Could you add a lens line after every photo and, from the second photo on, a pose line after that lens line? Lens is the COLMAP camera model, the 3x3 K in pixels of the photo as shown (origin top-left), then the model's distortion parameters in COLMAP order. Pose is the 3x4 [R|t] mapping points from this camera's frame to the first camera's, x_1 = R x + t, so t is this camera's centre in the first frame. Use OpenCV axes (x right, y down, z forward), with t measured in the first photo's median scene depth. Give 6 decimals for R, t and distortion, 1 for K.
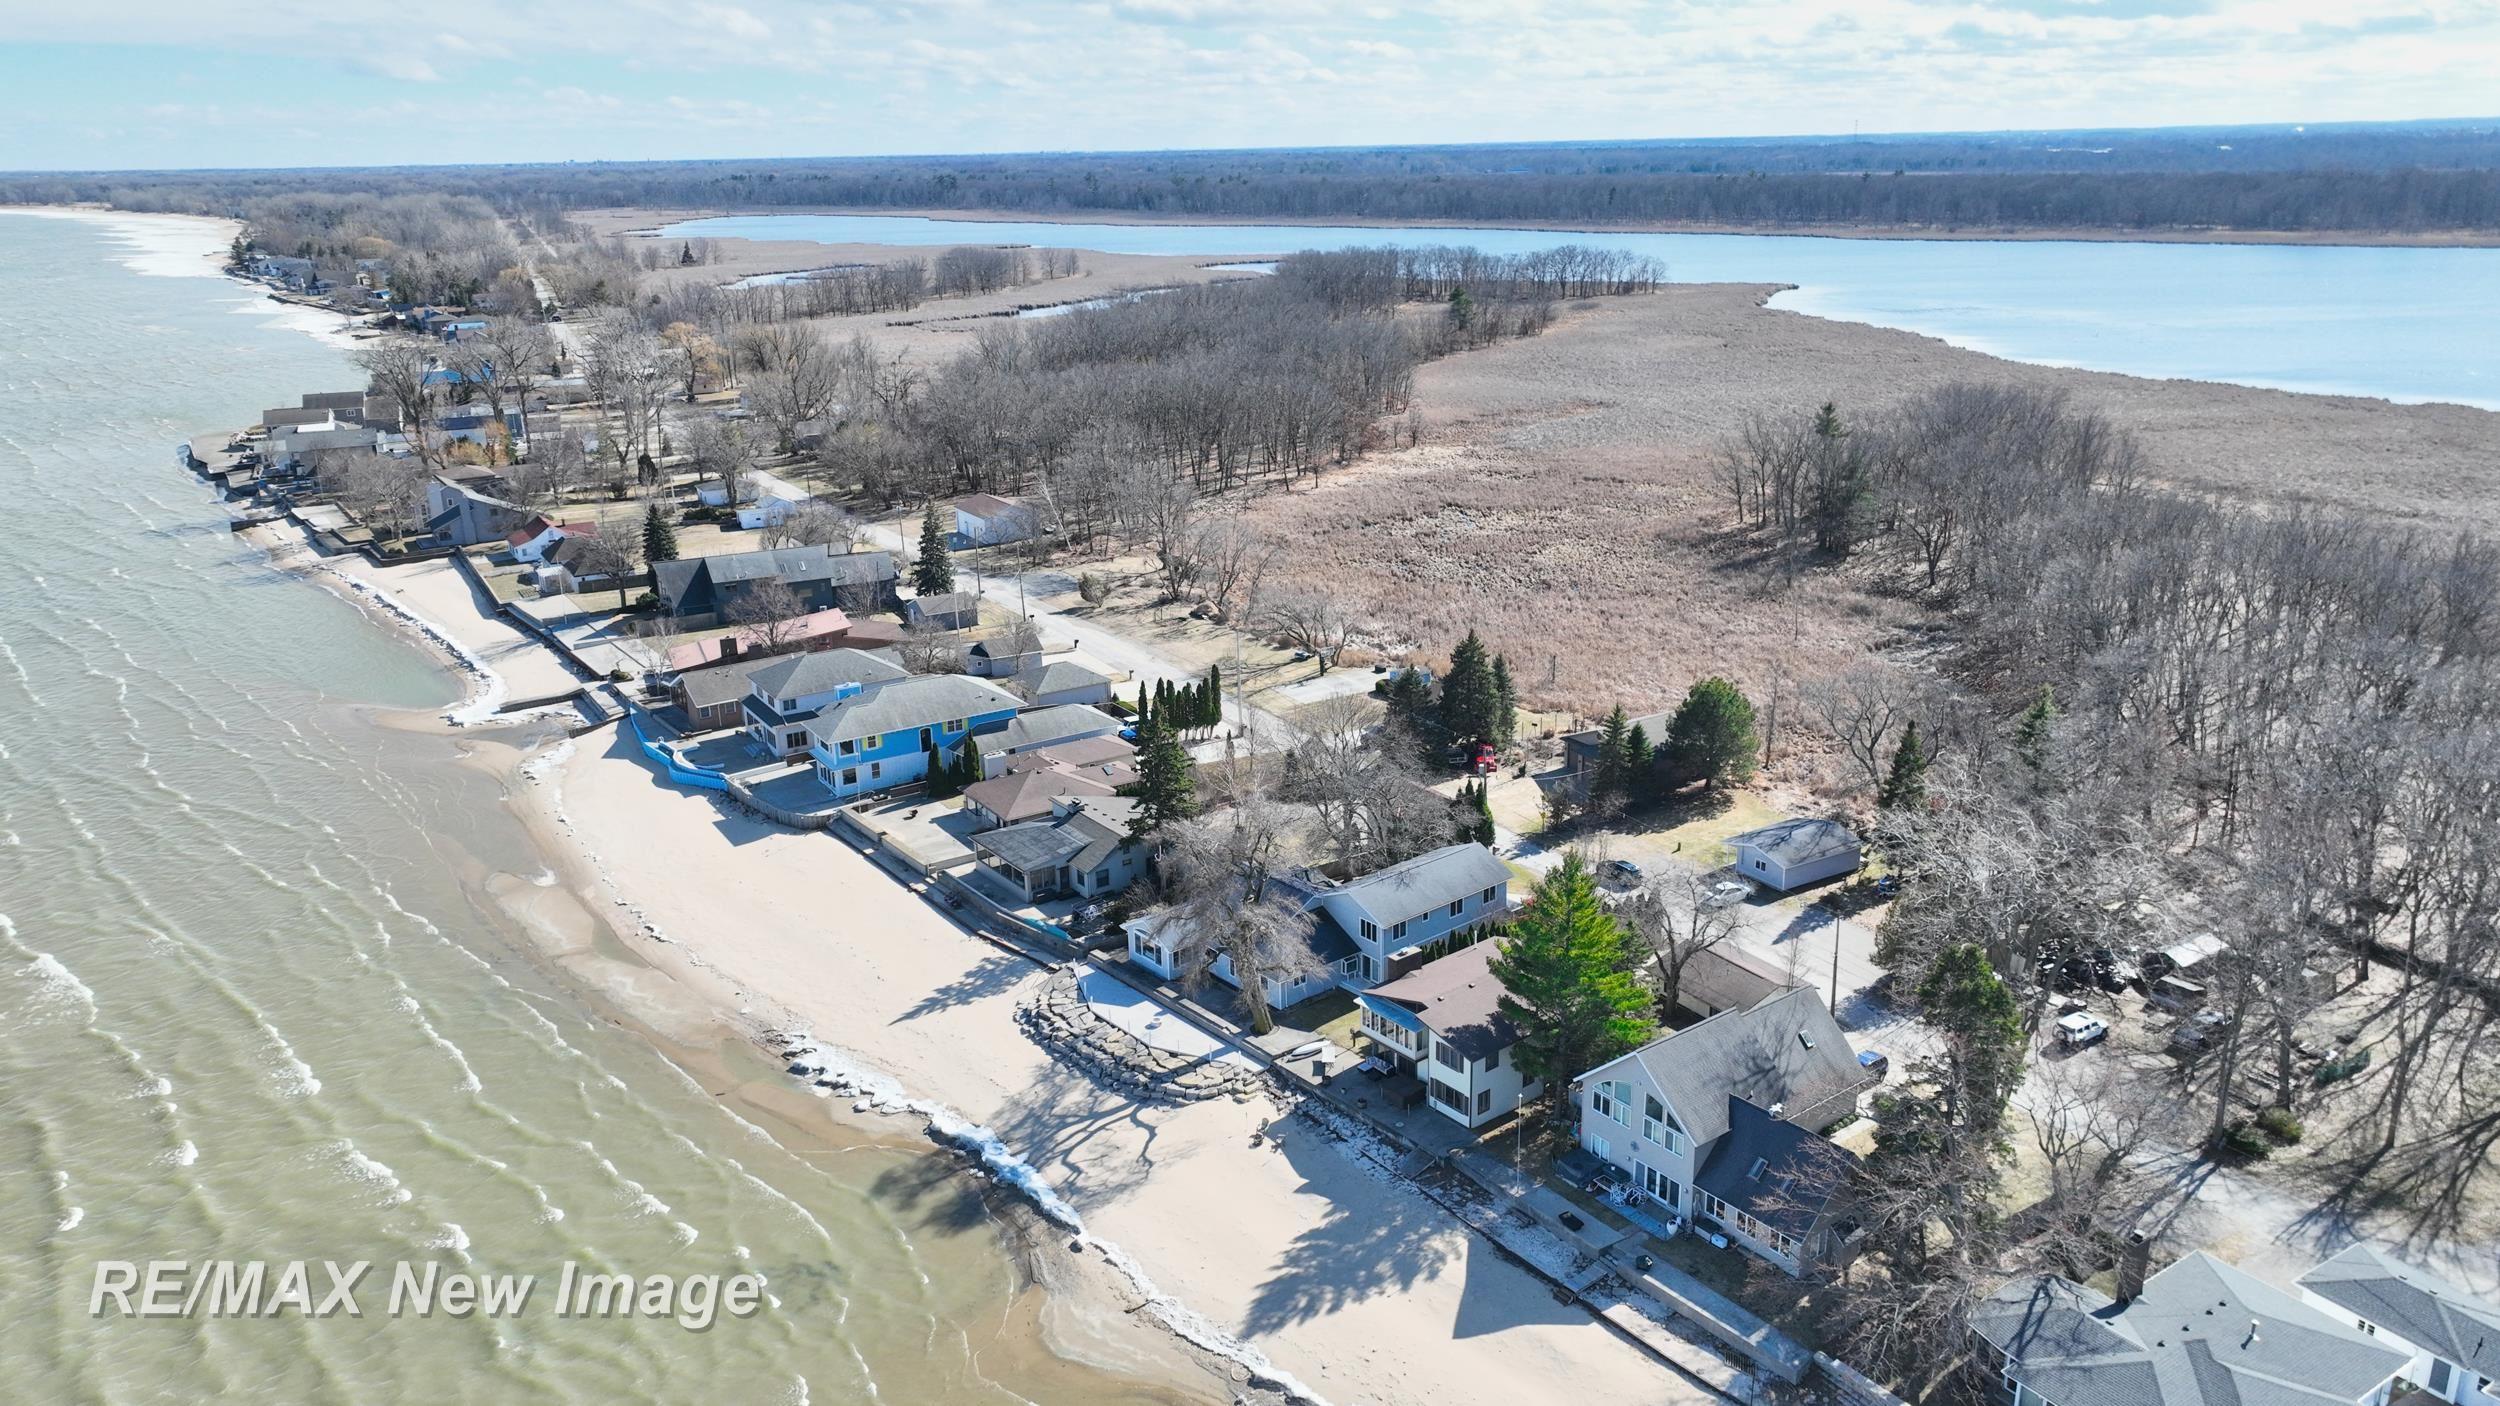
lens RADIAL K [[1762.9, 0, 1243.8], [0, 1762.9, 706.2], [0, 0, 1]] dist [0.007823, 0.001293]
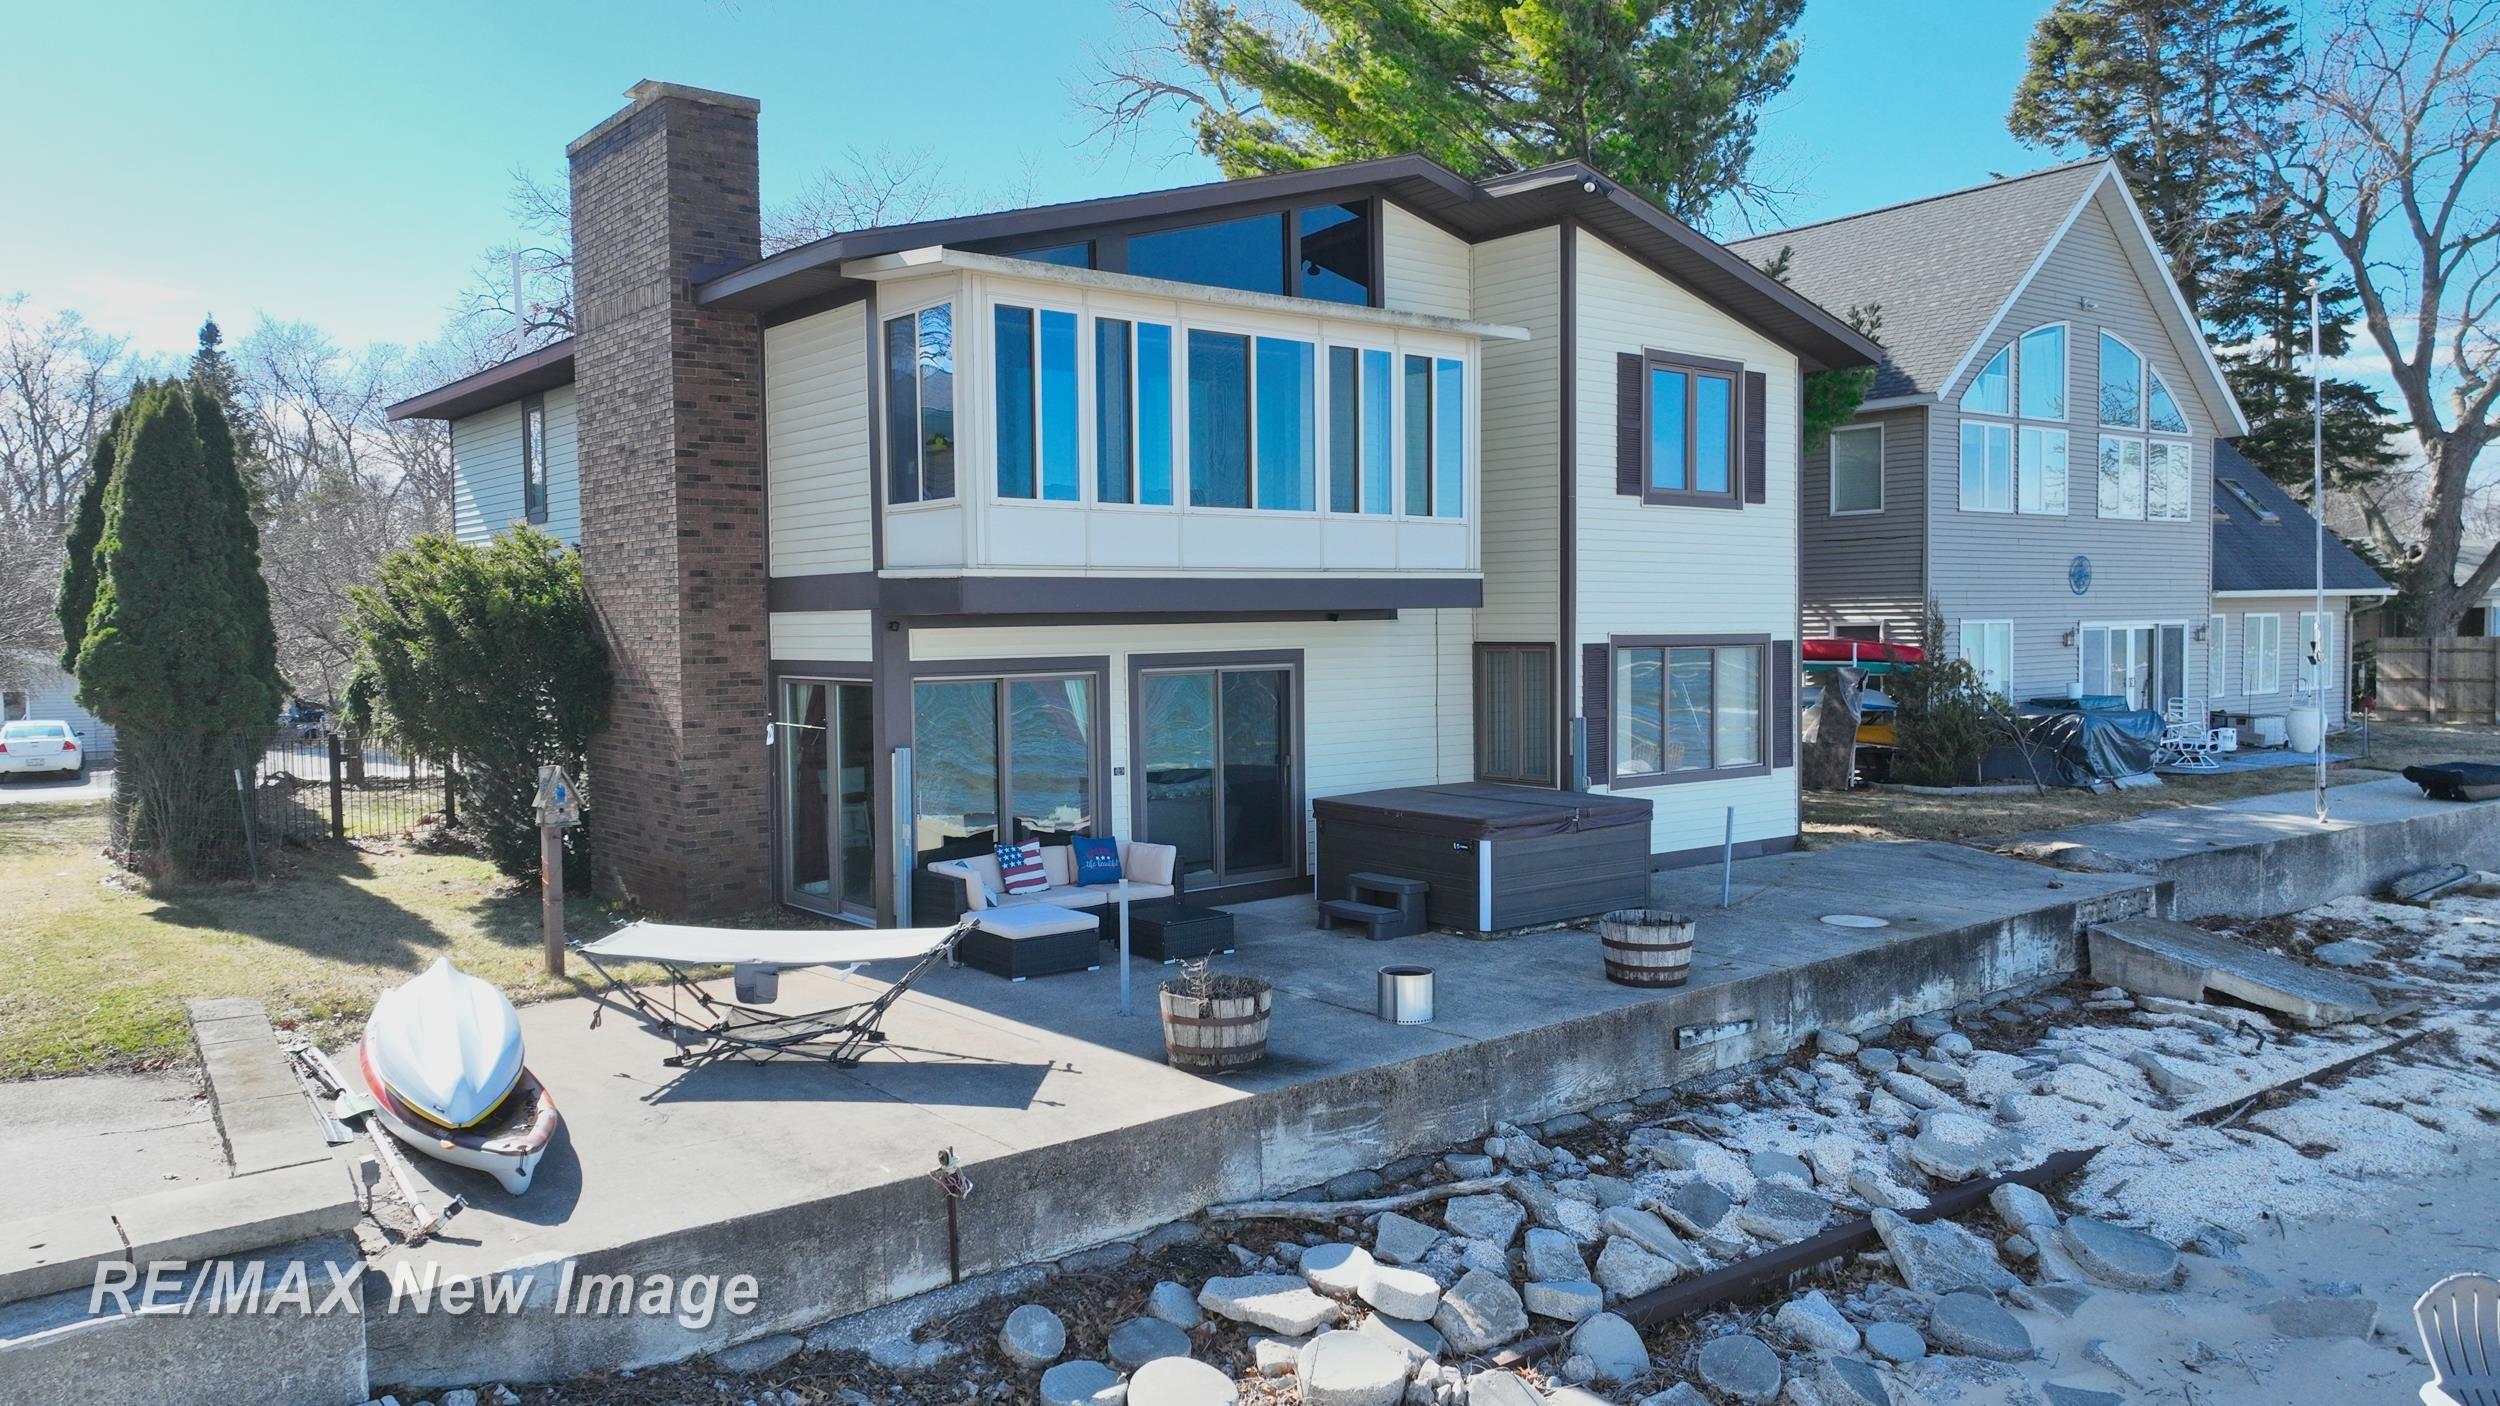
lens RADIAL K [[1765.4, 0, 1254.9], [0, 1765.4, 699.4], [0, 0, 1]] dist [0.002967, 0.006576]
pose [[-0.007904, -0.022461, 0.999716, -0.038755], [0.317188, 0.948064, 0.023808, 0.185196], [-0.948330, 0.317286, -0.000369, 0.941713]]
